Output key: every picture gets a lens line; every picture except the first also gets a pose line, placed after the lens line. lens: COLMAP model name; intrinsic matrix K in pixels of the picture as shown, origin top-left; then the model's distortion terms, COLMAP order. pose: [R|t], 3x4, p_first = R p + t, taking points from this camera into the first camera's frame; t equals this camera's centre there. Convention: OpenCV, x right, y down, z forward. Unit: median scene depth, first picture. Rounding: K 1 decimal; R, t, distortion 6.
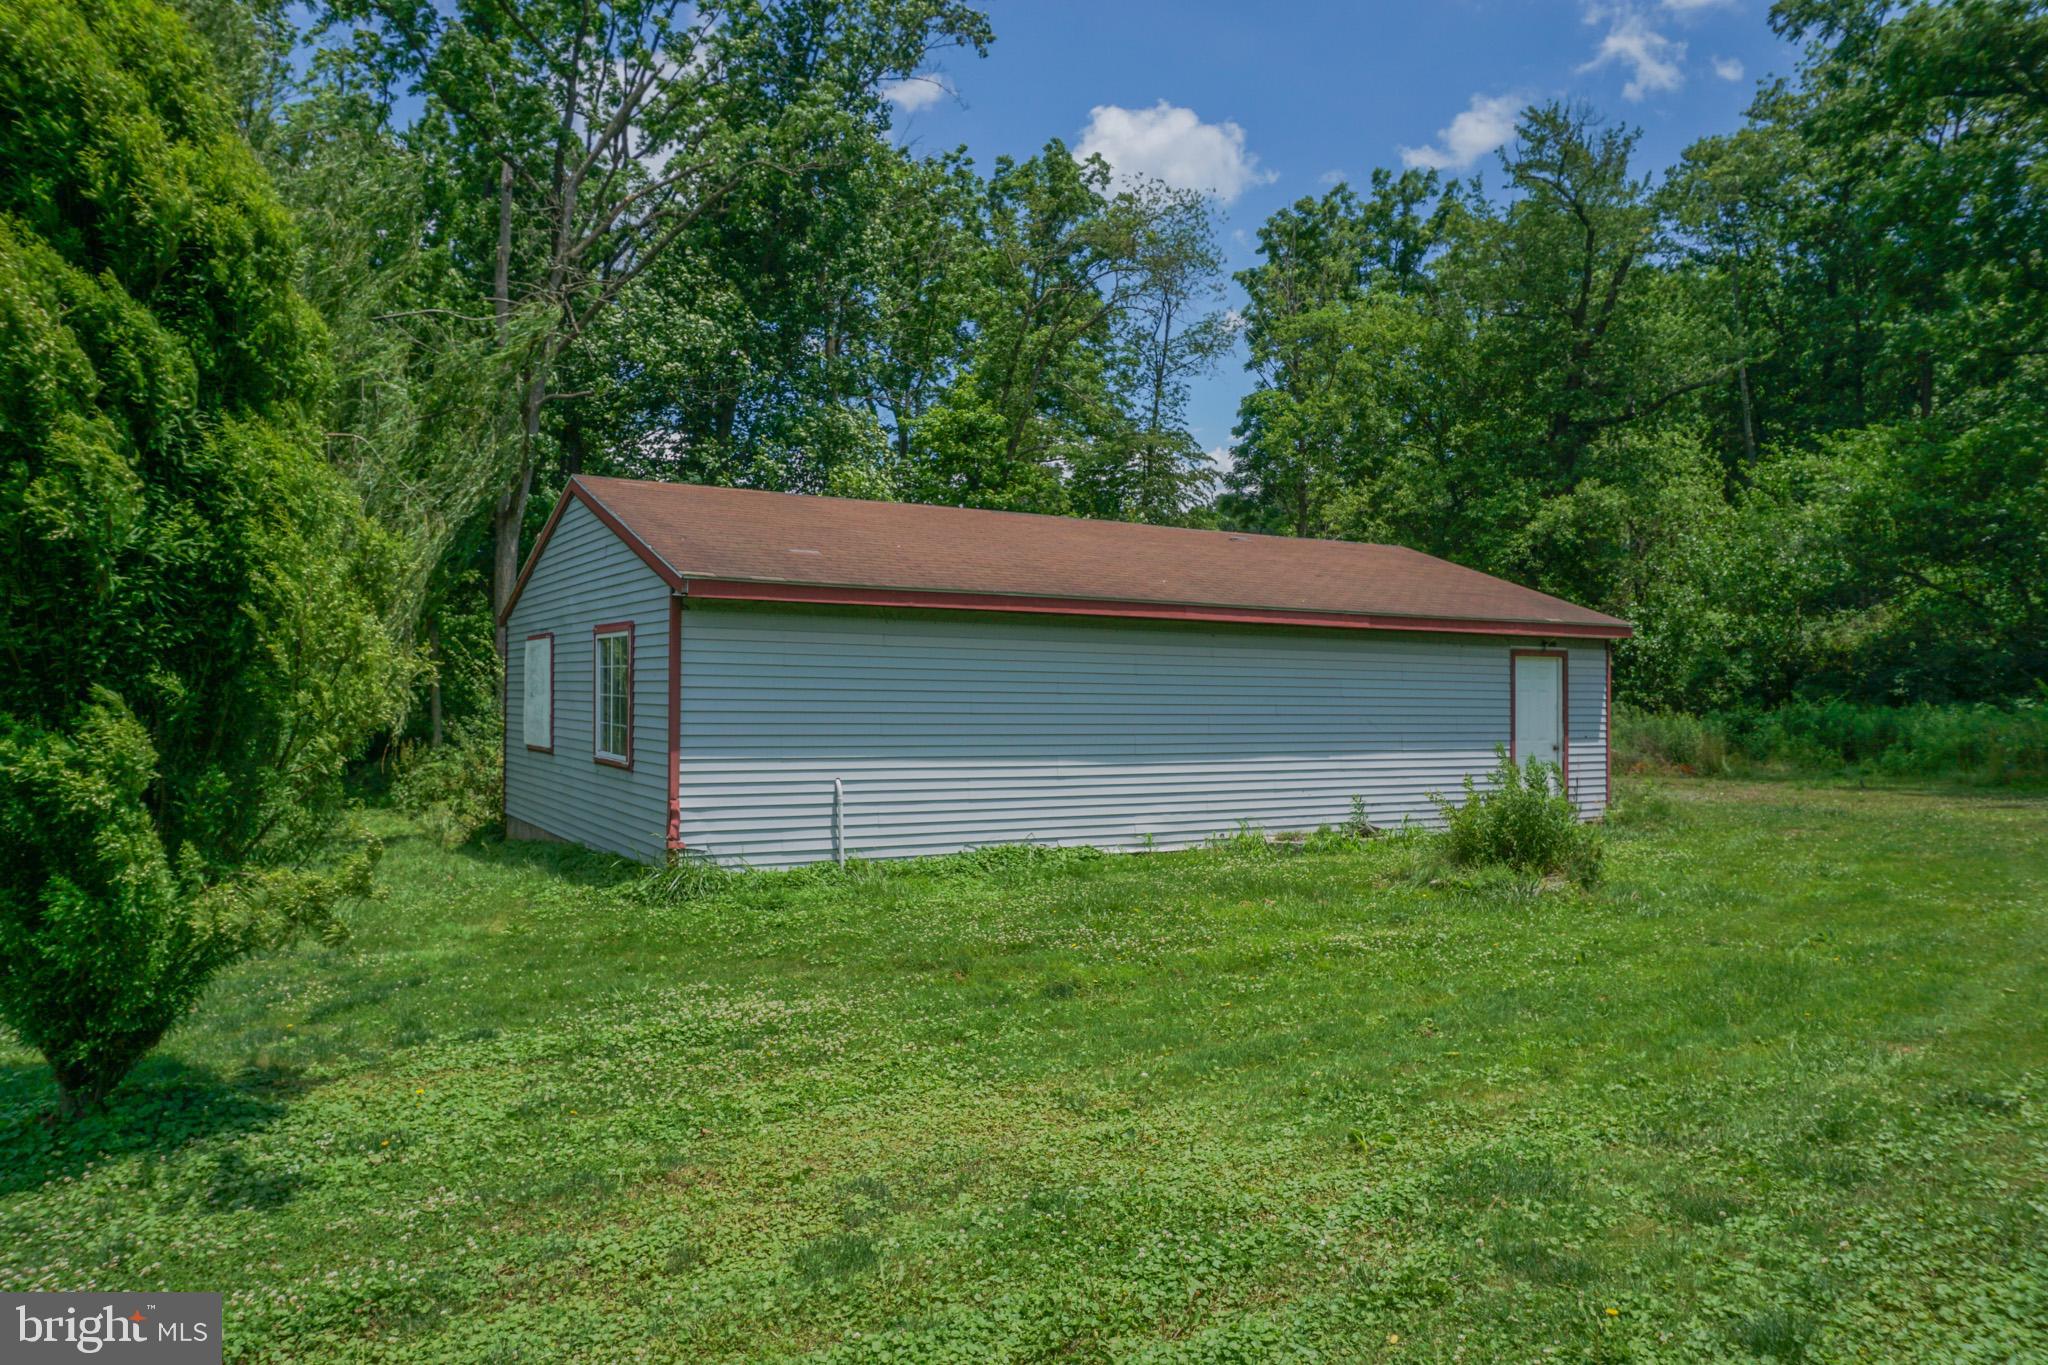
lens RADIAL K [[1360.6, 0, 1014.3], [0, 1360.6, 673.8], [0, 0, 1]] dist [-0.034824, 0.008148]
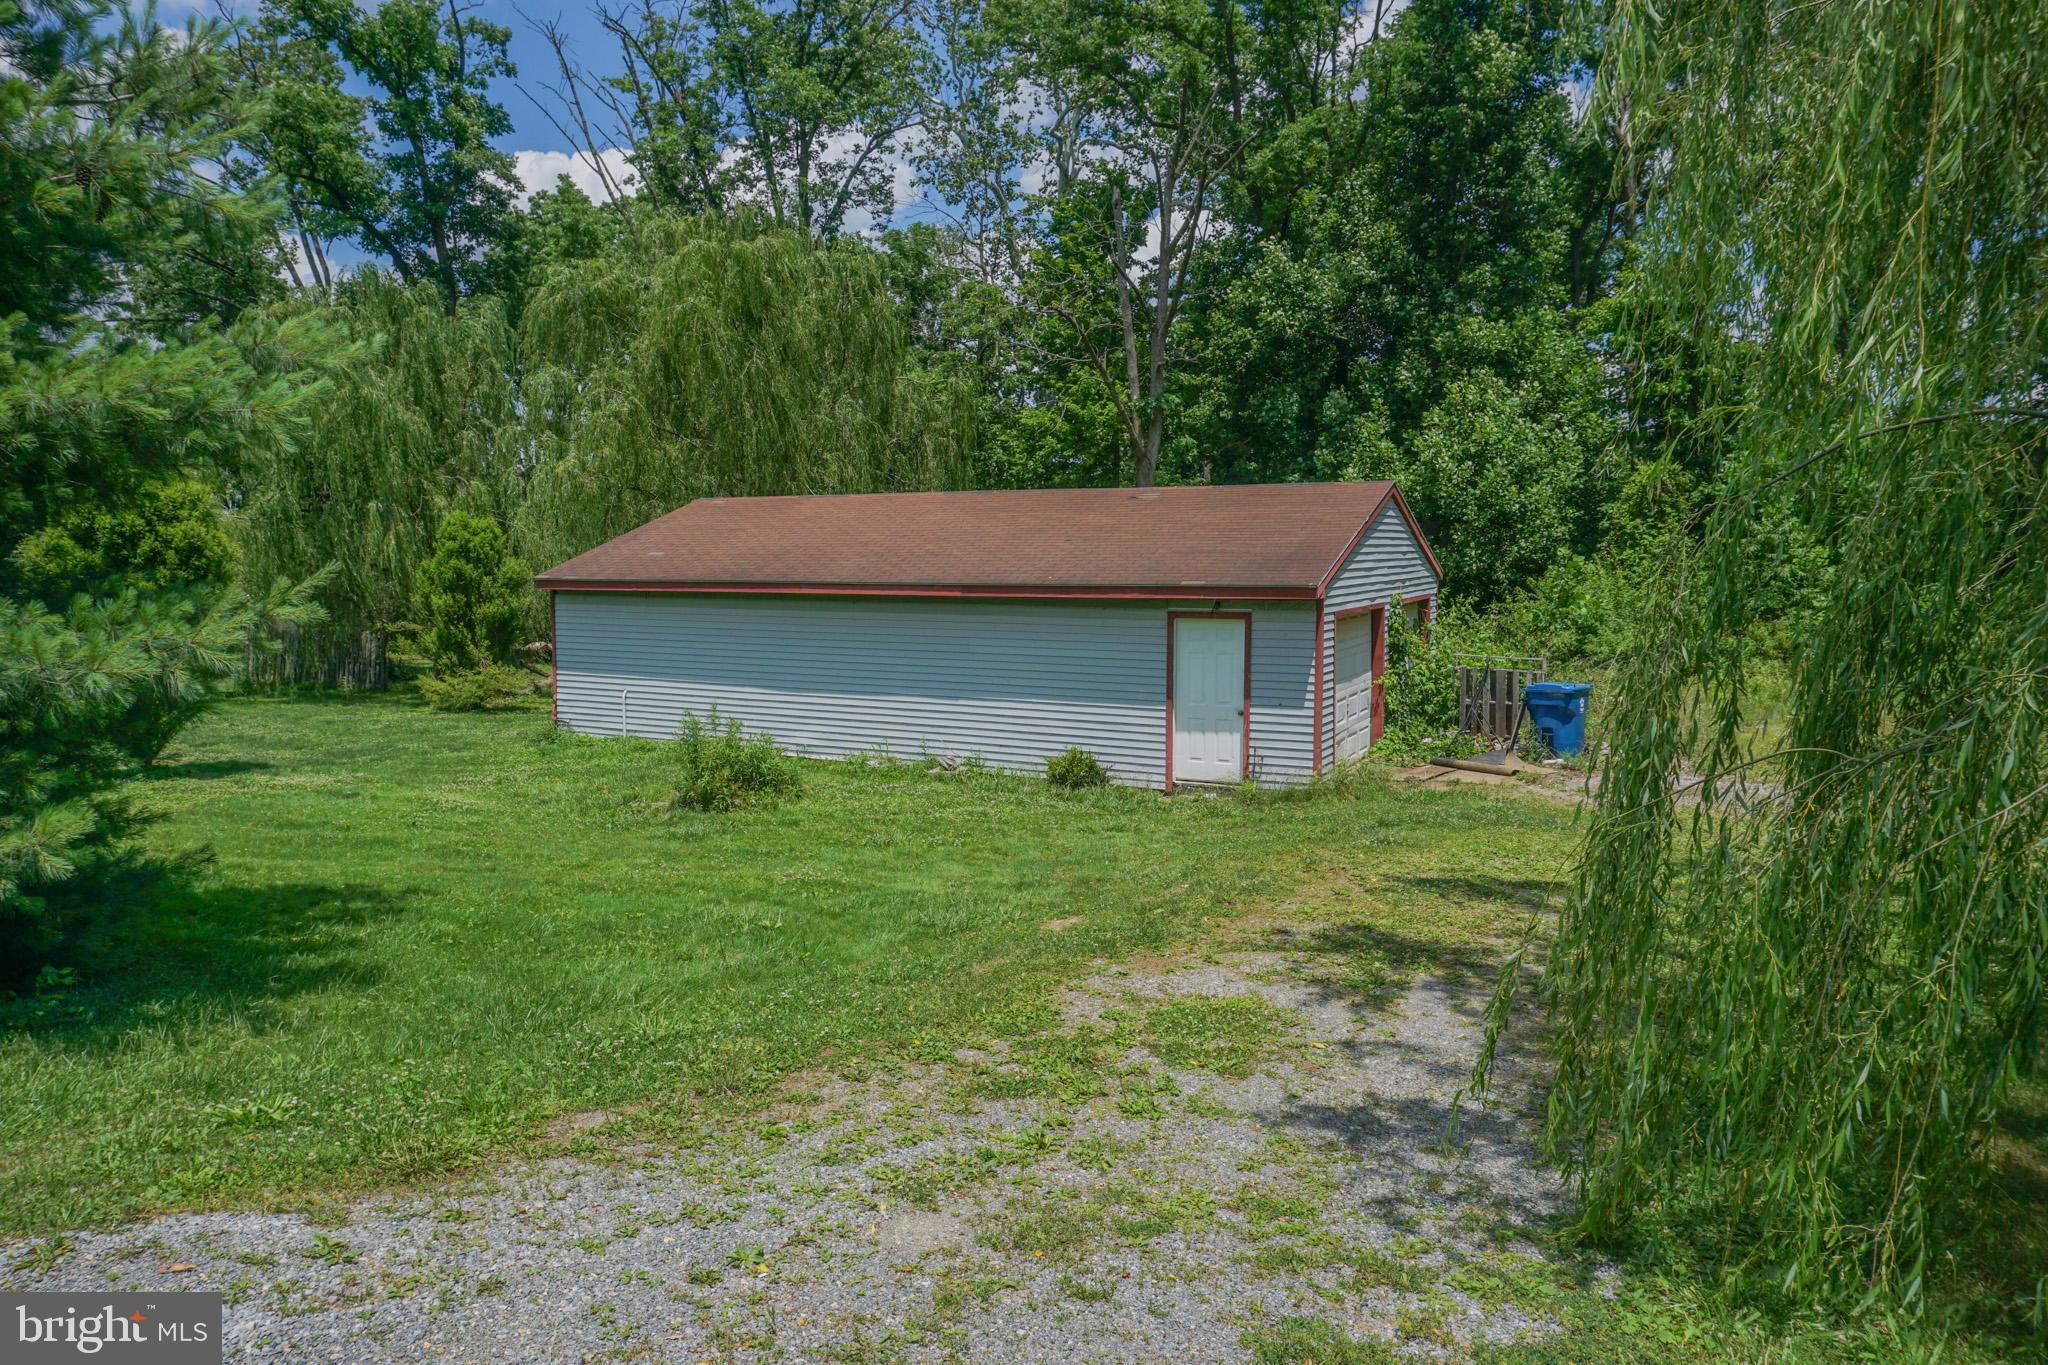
lens RADIAL K [[1360.6, 0, 1014.3], [0, 1360.6, 673.8], [0, 0, 1]] dist [-0.034824, 0.008148]
pose [[0.526206, 0.035289, -0.849625, 1.249276], [-0.005708, 0.999263, 0.037969, -0.010319], [0.850338, -0.015130, 0.526019, 0.383456]]
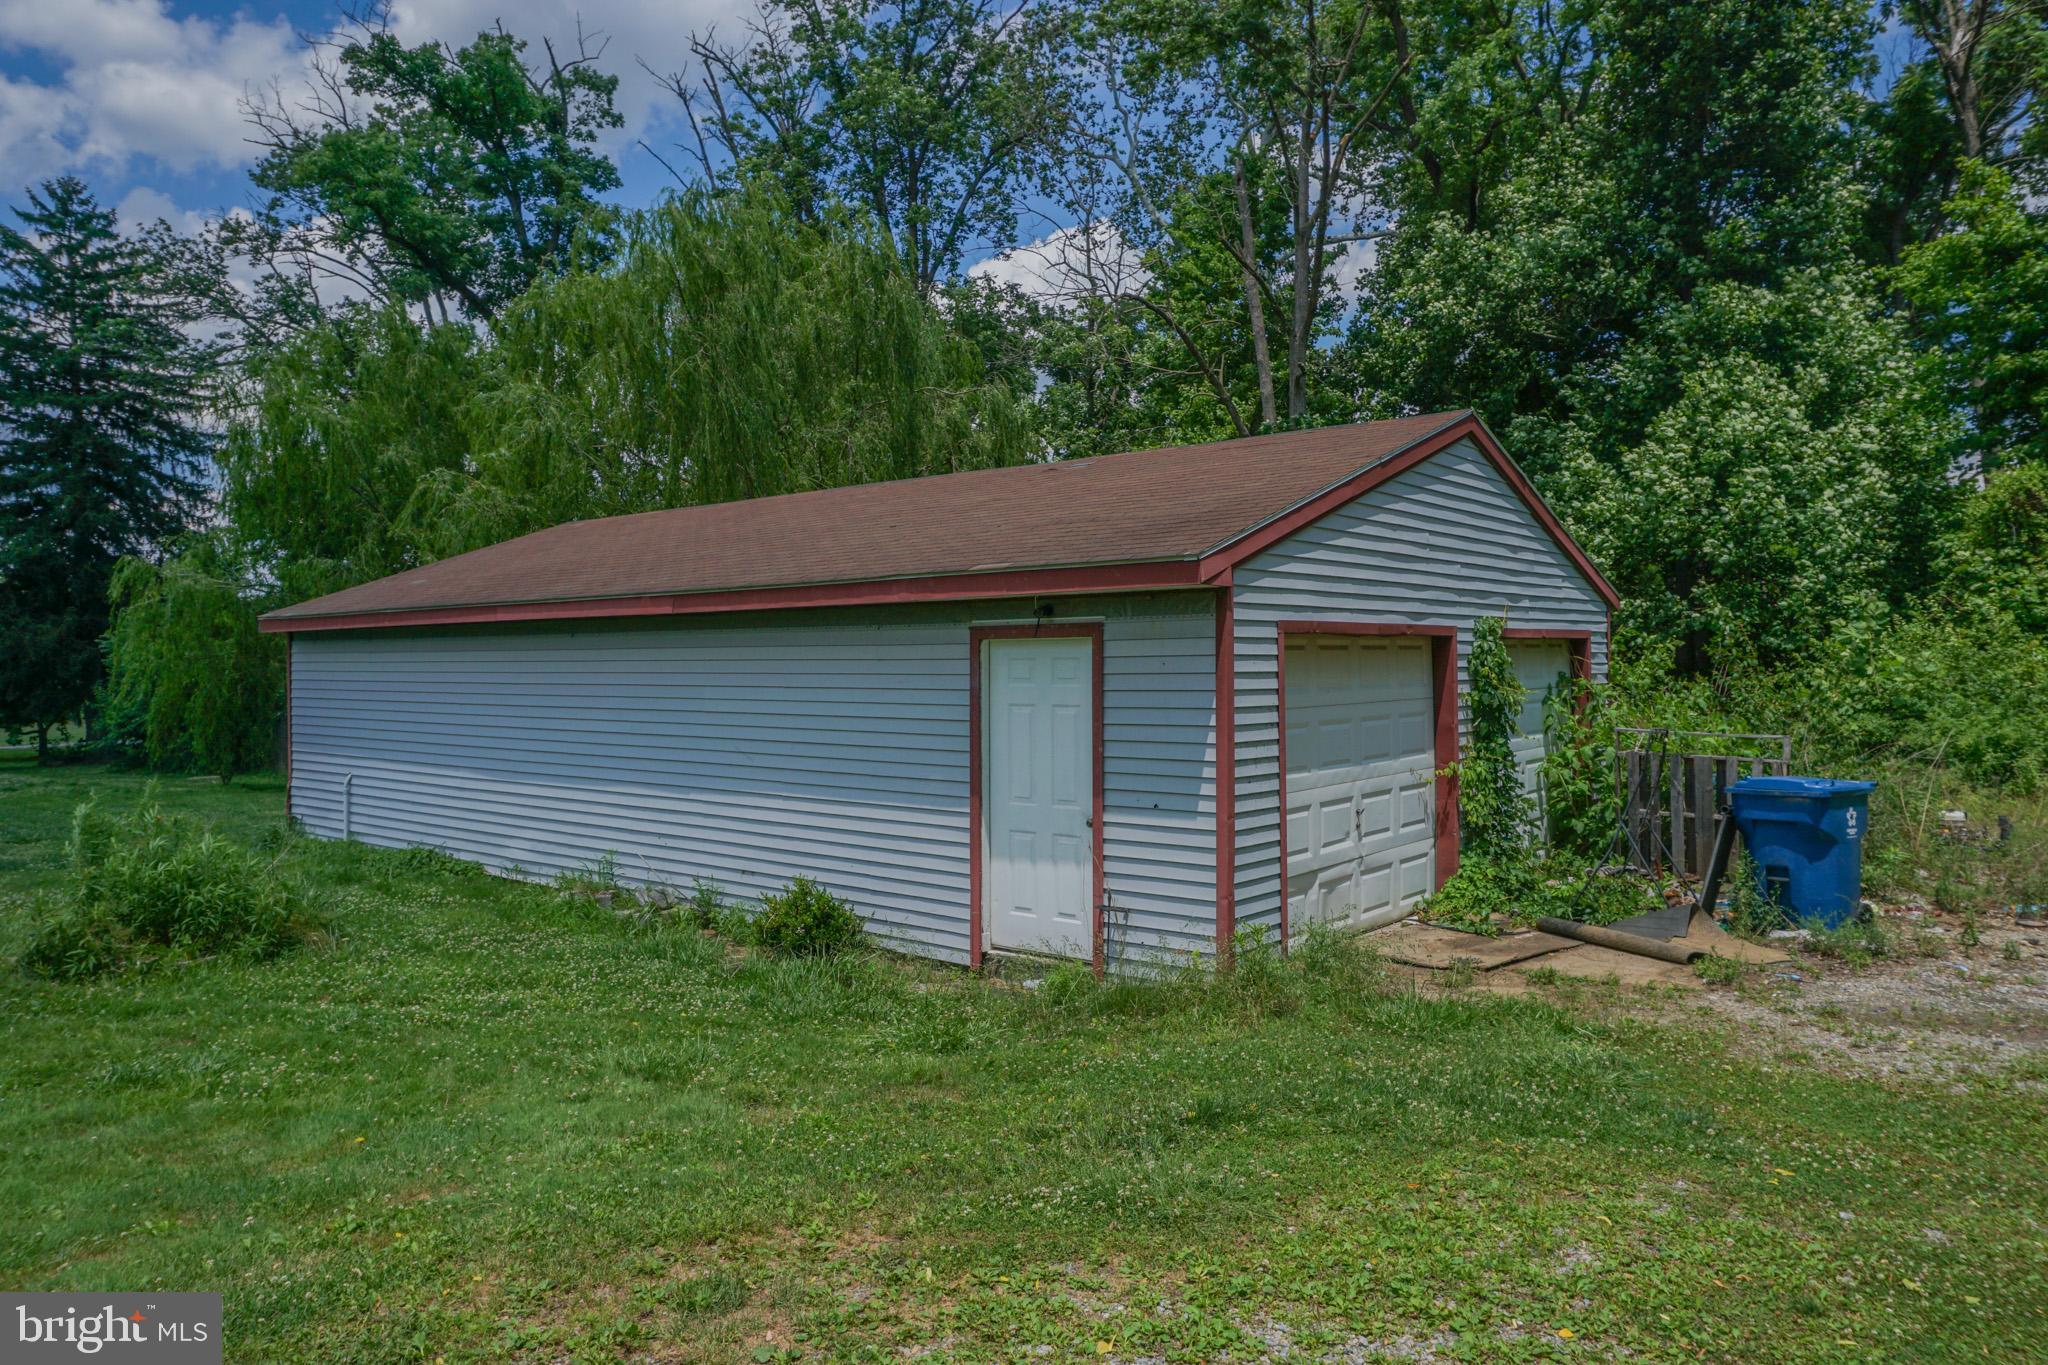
lens RADIAL K [[1360.6, 0, 1014.3], [0, 1360.6, 673.8], [0, 0, 1]] dist [-0.034824, 0.008148]
pose [[0.337585, -0.036303, -0.940595, 0.937574], [-0.013356, 0.998971, -0.043350, 0.024933], [0.941200, 0.027197, 0.336753, 0.883704]]
